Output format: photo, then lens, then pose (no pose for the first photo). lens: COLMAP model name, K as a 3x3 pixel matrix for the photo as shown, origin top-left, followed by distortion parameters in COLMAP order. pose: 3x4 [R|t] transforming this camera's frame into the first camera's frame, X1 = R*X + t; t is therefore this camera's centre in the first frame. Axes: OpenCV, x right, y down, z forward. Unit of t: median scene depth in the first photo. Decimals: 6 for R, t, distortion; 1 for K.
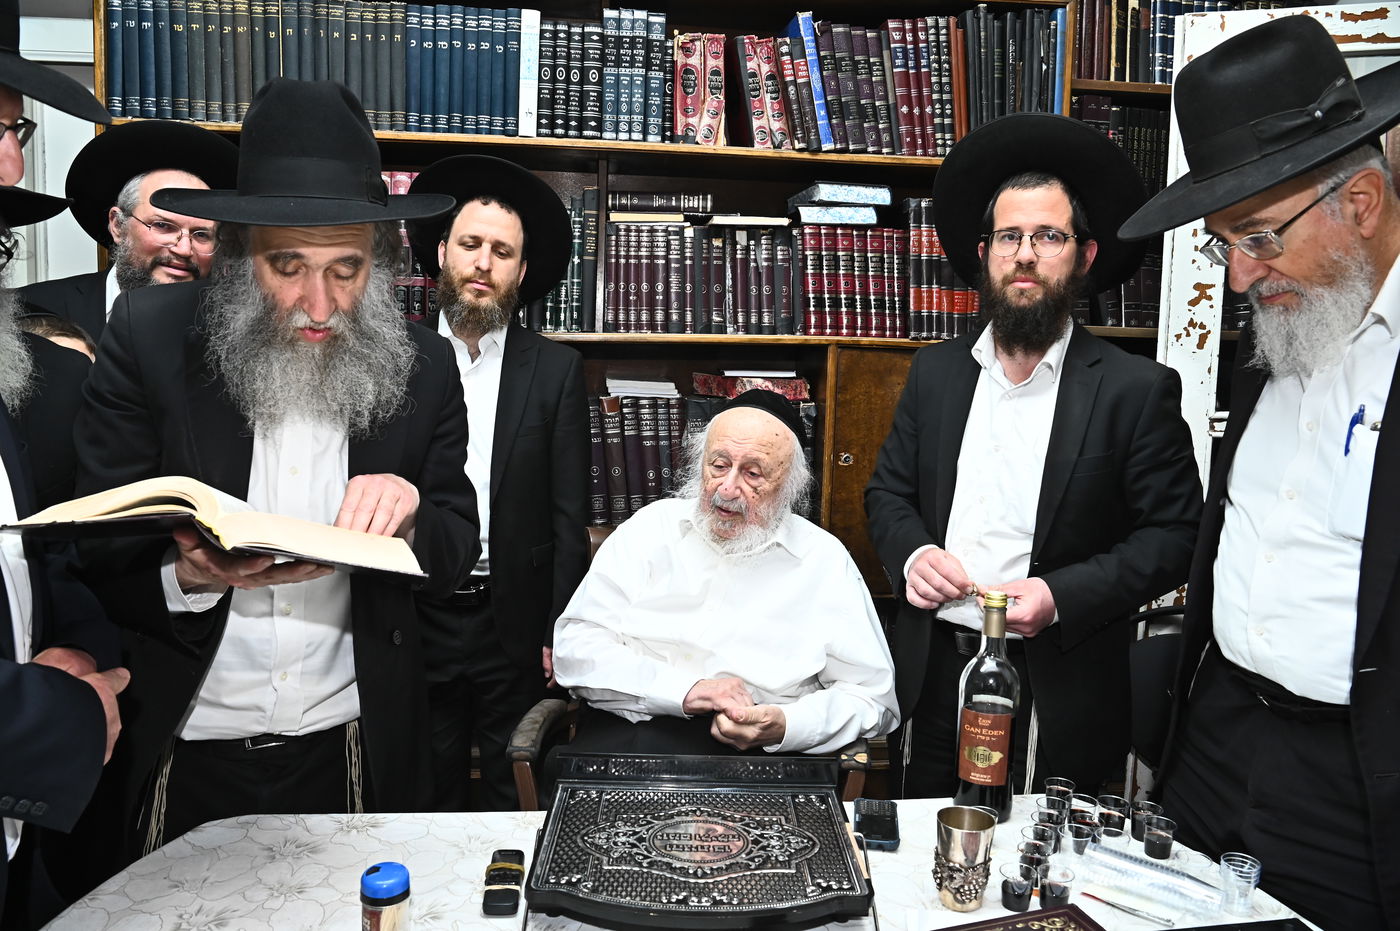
lens RADIAL K [[1002.7, 0, 696.7], [0, 1002.7, 461.8], [0, 0, 1]] dist [-0.077095, 0.028351]
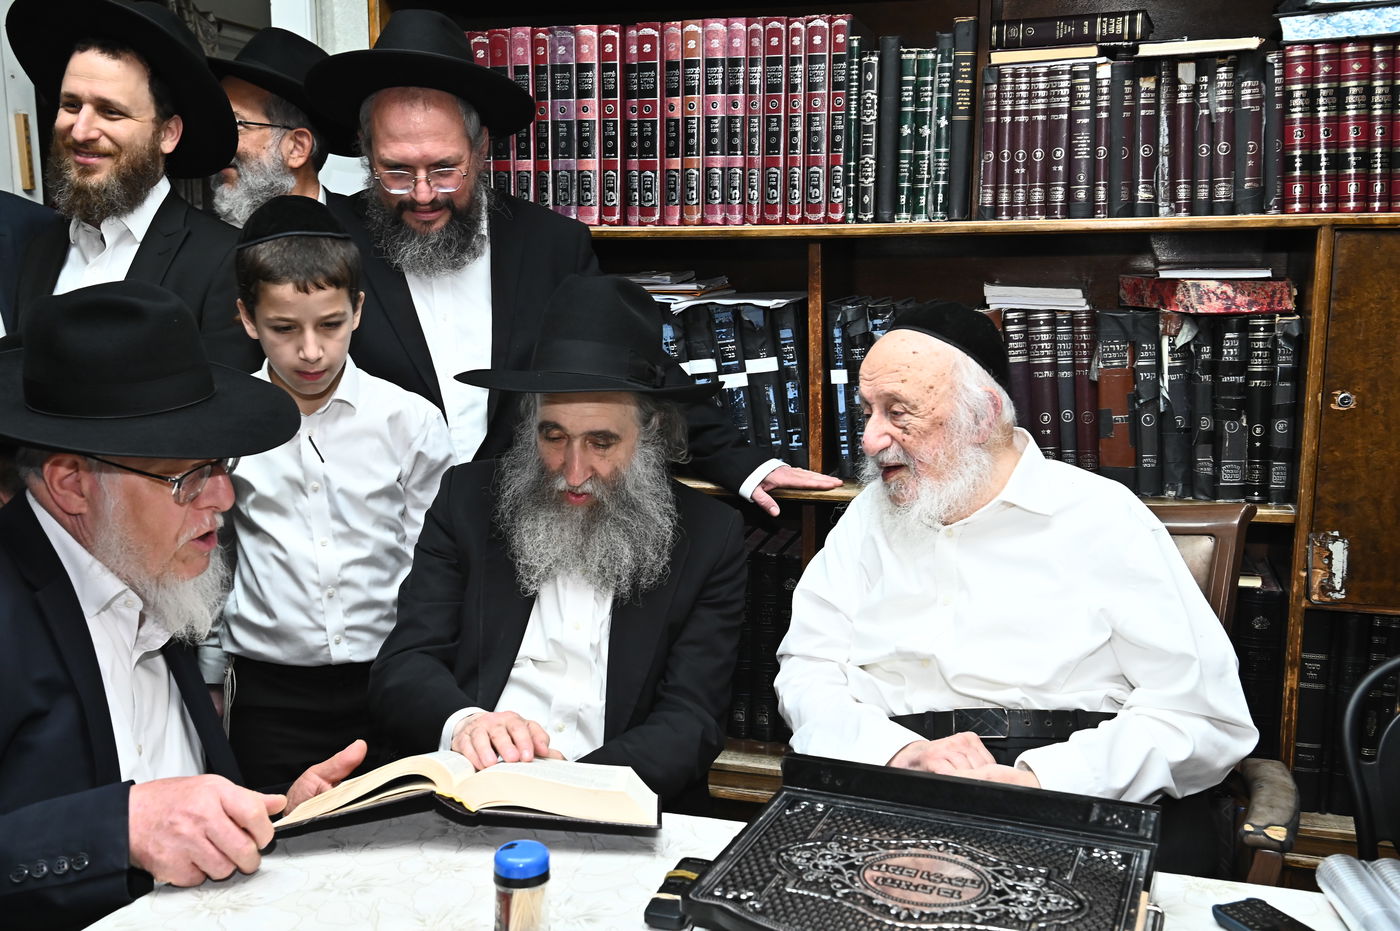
lens RADIAL K [[1385.6, 0, 682.4], [0, 1385.6, 466.8], [0, 0, 1]] dist [-0.001550, 0.083779]
pose [[0.919669, 0.035865, -0.391053, 0.112730], [-0.021571, 0.998931, 0.040885, 0.013512], [0.392101, -0.029165, 0.919460, -0.017553]]
